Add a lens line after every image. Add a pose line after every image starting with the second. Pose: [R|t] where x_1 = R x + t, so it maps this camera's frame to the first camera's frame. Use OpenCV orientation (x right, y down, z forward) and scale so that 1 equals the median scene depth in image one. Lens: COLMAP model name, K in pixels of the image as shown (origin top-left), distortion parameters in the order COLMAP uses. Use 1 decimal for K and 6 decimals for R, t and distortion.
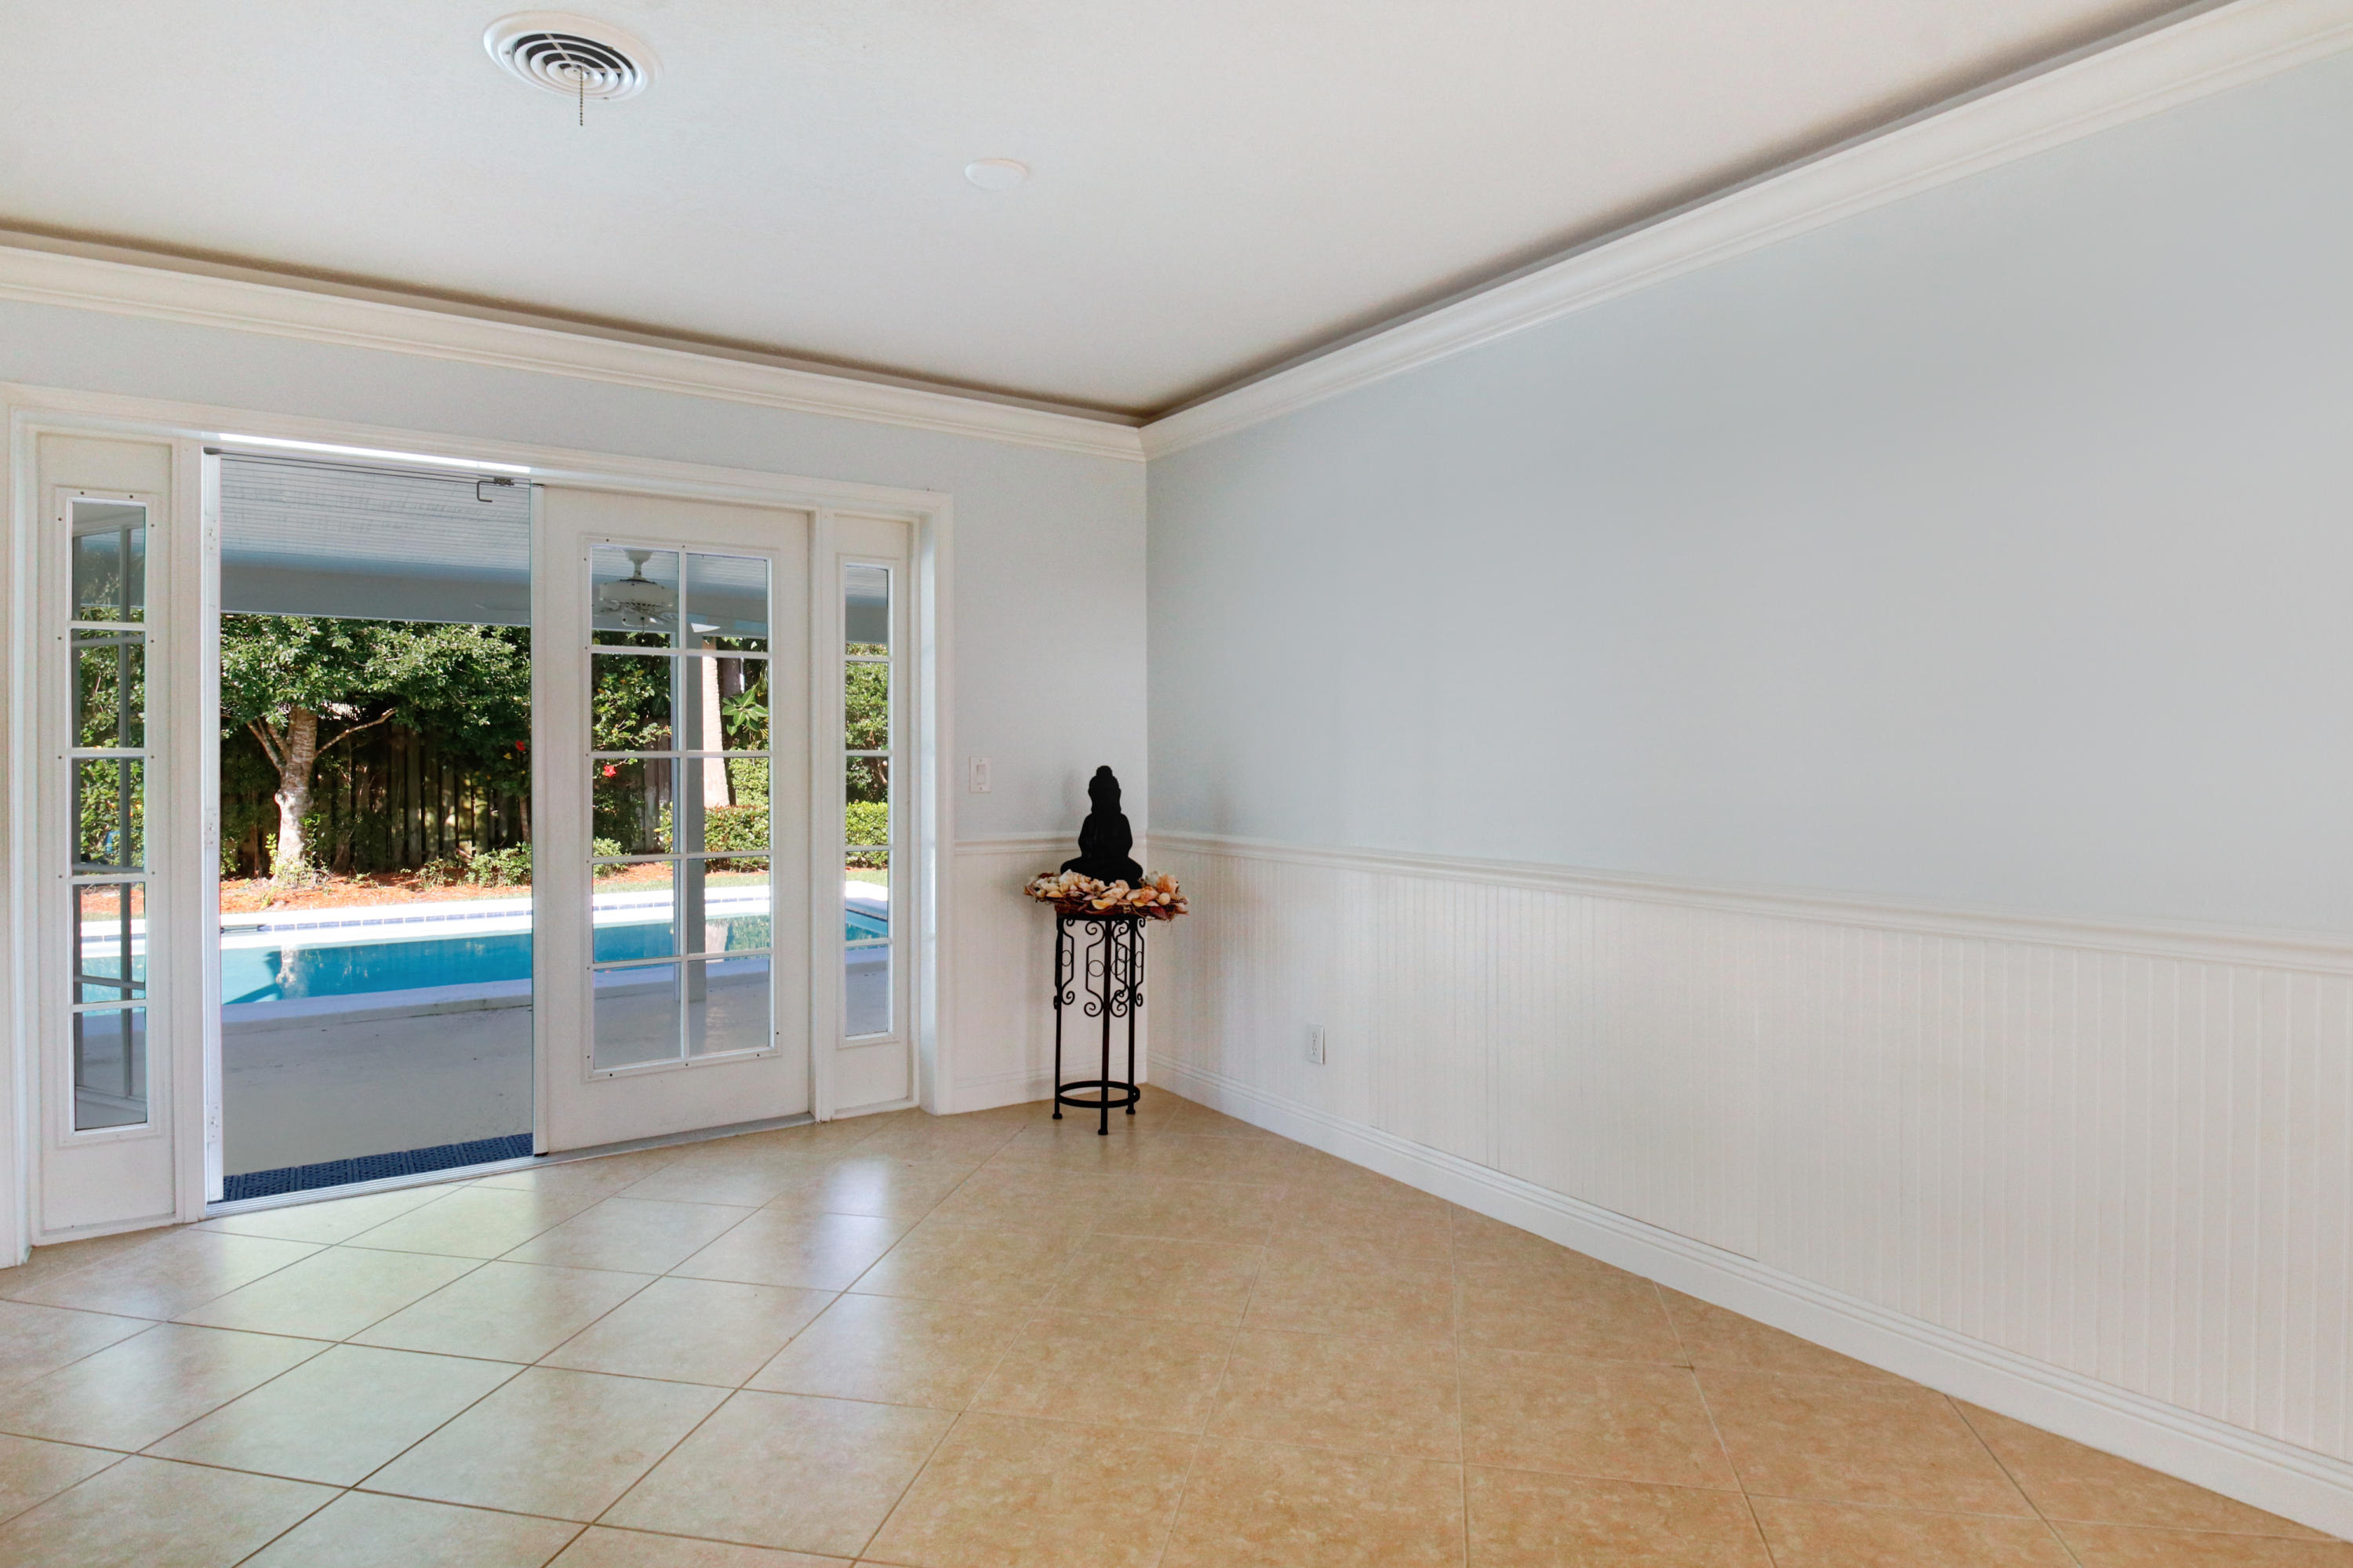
lens RADIAL K [[1287.7, 0, 1181.9], [0, 1287.7, 775.6], [0, 0, 1]] dist [0.018931, 0.000838]
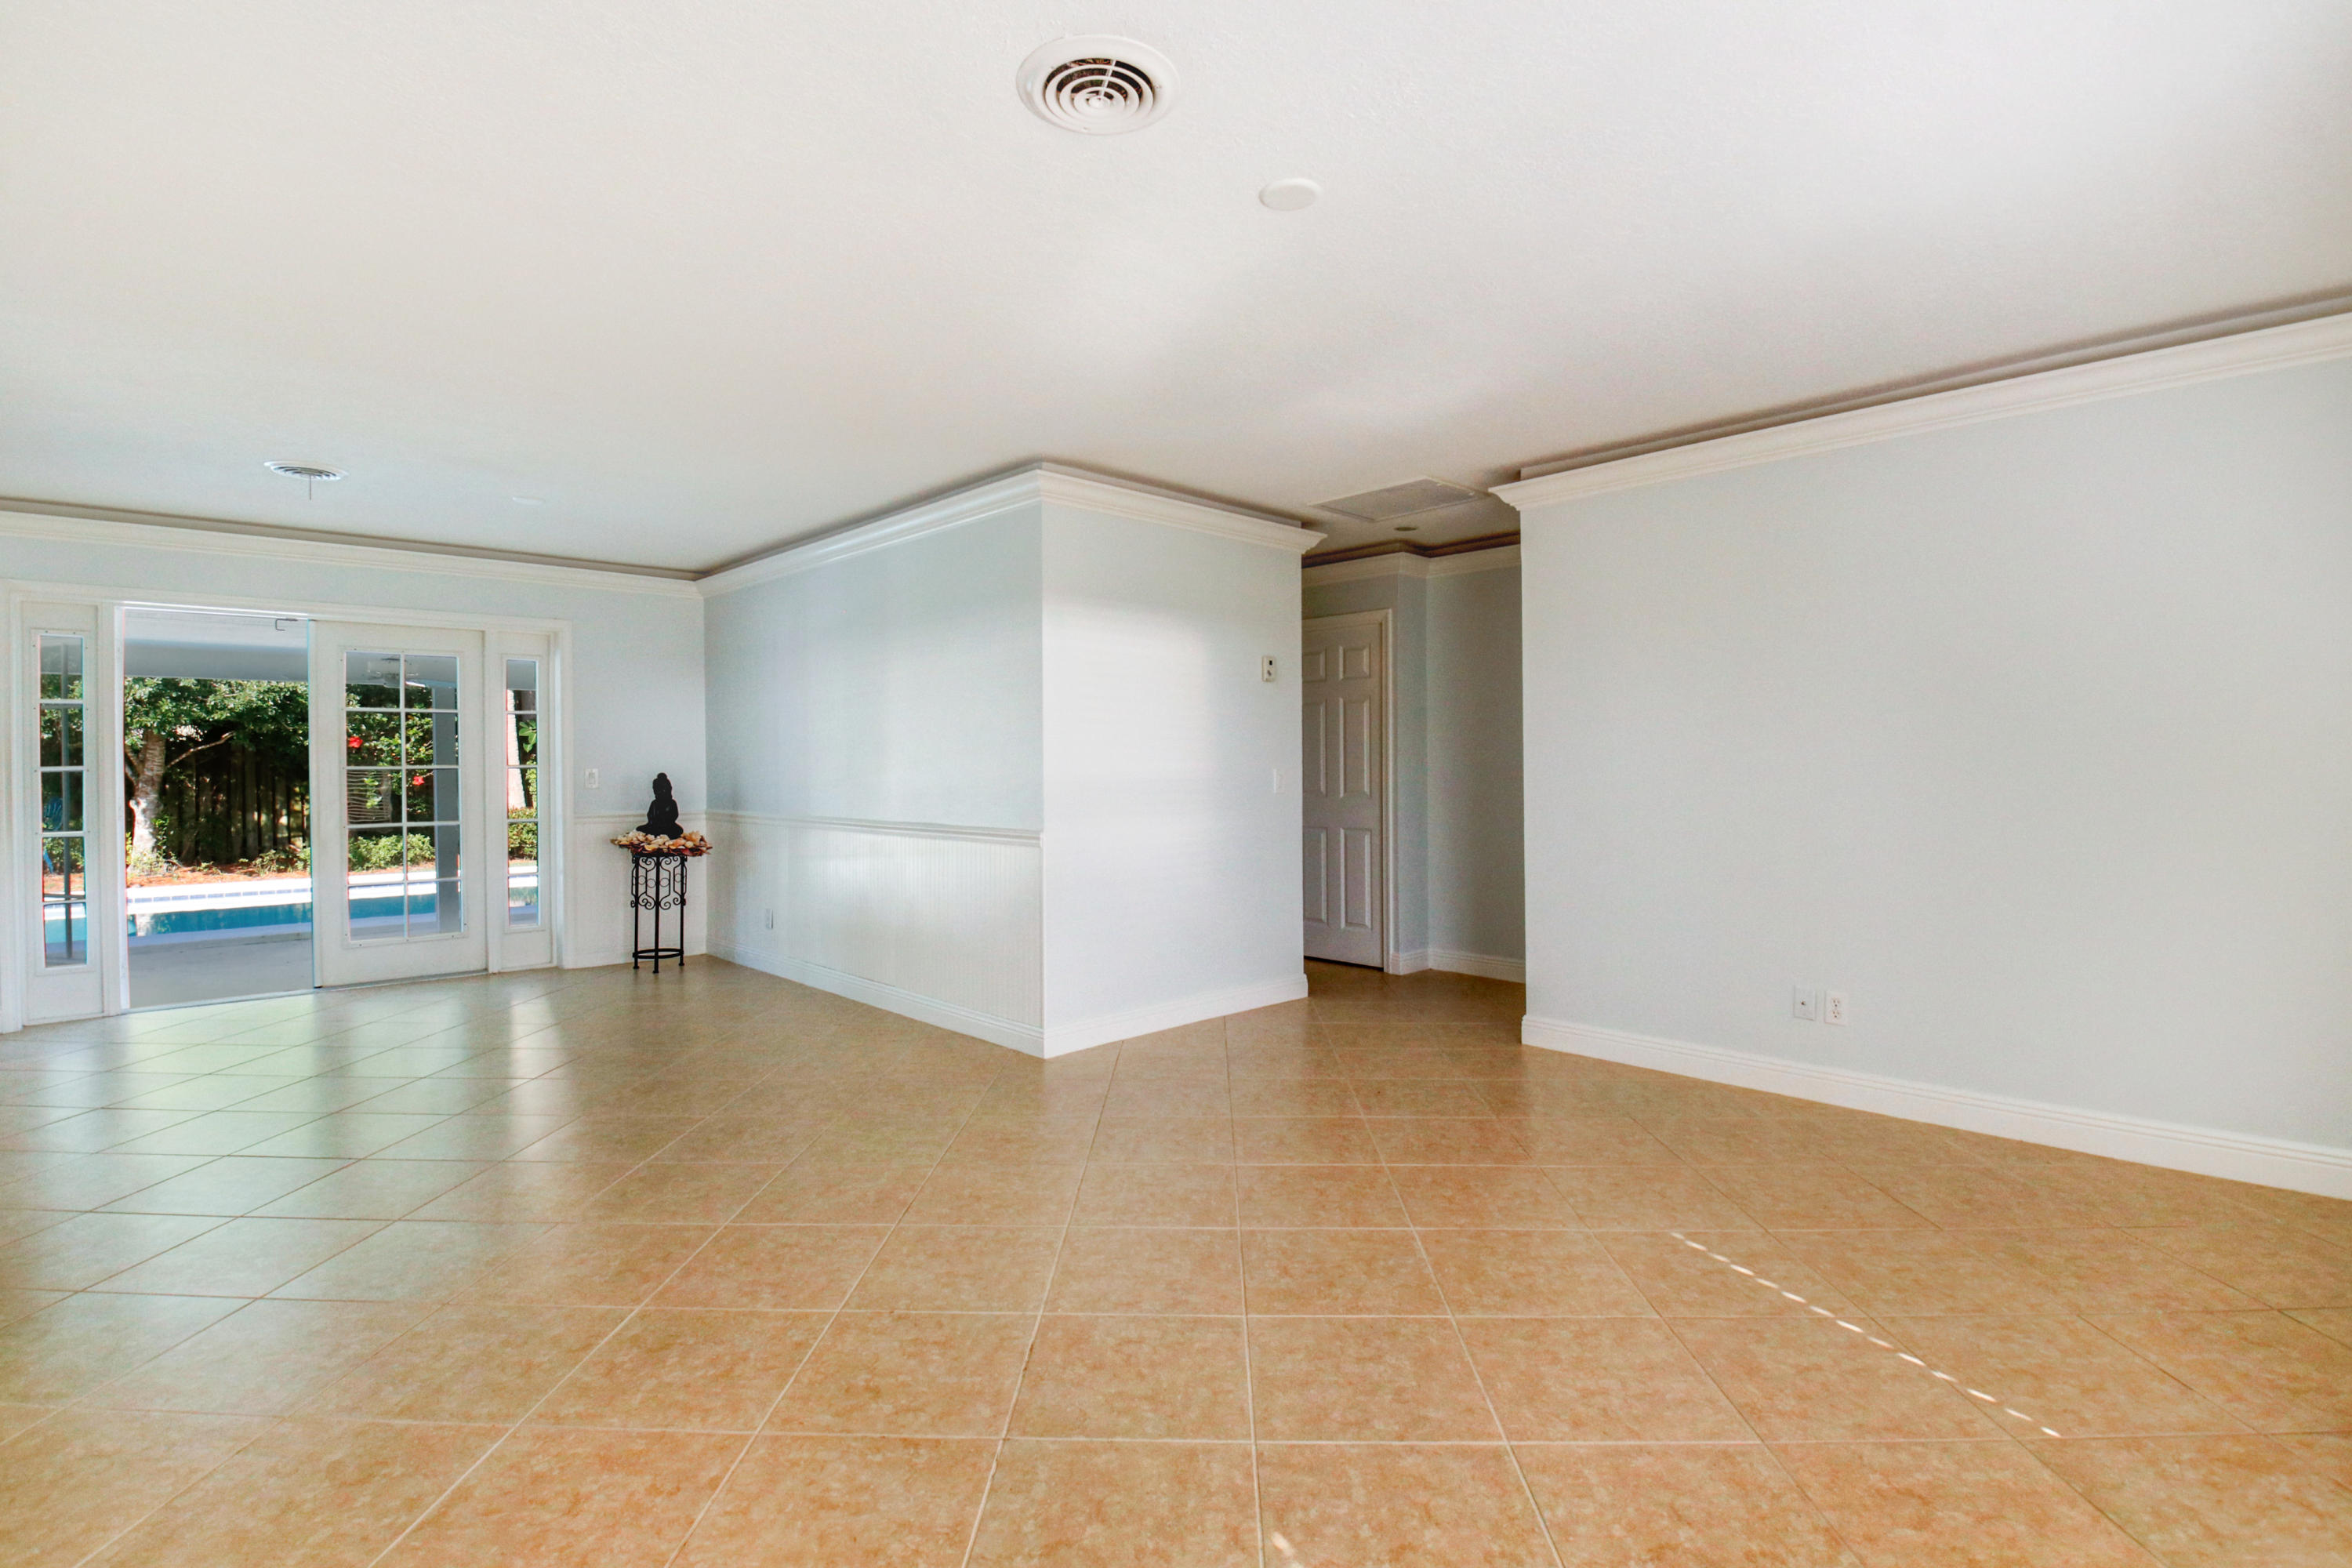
lens RADIAL K [[1132.9, 0, 1177.0], [0, 1132.9, 783.2], [0, 0, 1]] dist [0.016476, -0.012781]
pose [[0.989627, -0.006776, 0.143503, 0.165959], [0.006683, 0.999977, 0.001128, 0.003715], [-0.143507, -0.000158, 0.989649, -0.265801]]
